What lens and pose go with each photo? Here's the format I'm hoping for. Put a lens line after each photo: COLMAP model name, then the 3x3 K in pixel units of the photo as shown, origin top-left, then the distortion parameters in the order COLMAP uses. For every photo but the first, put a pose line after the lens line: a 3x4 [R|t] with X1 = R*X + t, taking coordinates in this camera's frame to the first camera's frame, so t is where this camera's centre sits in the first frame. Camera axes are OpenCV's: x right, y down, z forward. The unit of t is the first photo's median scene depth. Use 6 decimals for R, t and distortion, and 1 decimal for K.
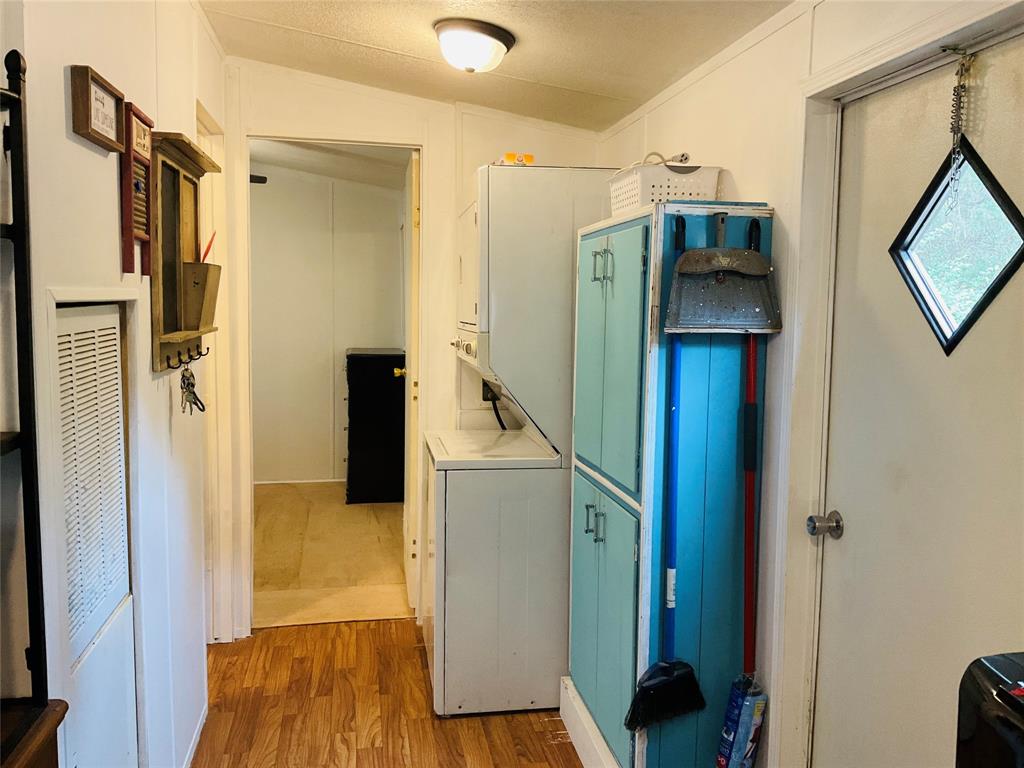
lens RADIAL K [[844.3, 0, 508.4], [0, 844.3, 383.7], [0, 0, 1]] dist [0.119230, -0.245156]
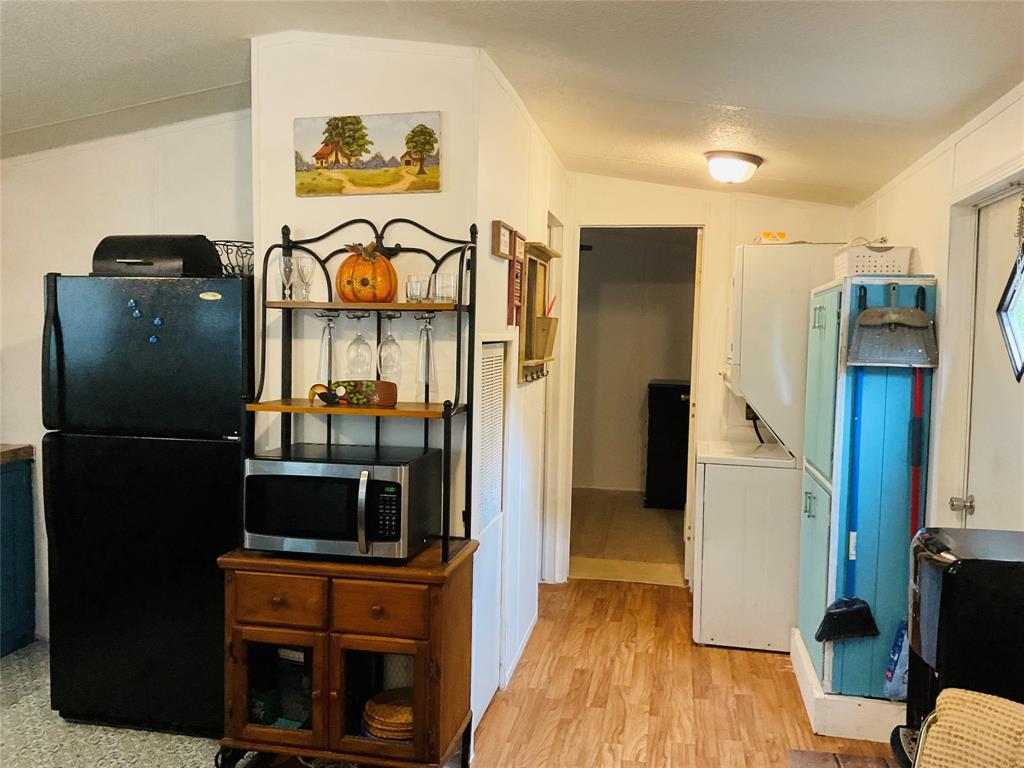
lens RADIAL K [[842.6, 0, 509.9], [0, 842.6, 382.5], [0, 0, 1]] dist [0.123483, -0.238644]
pose [[0.931671, 0.027362, -0.362271, 0.164890], [-0.044491, 0.998247, -0.039025, 0.048908], [0.360568, 0.052476, 0.931256, -0.535436]]
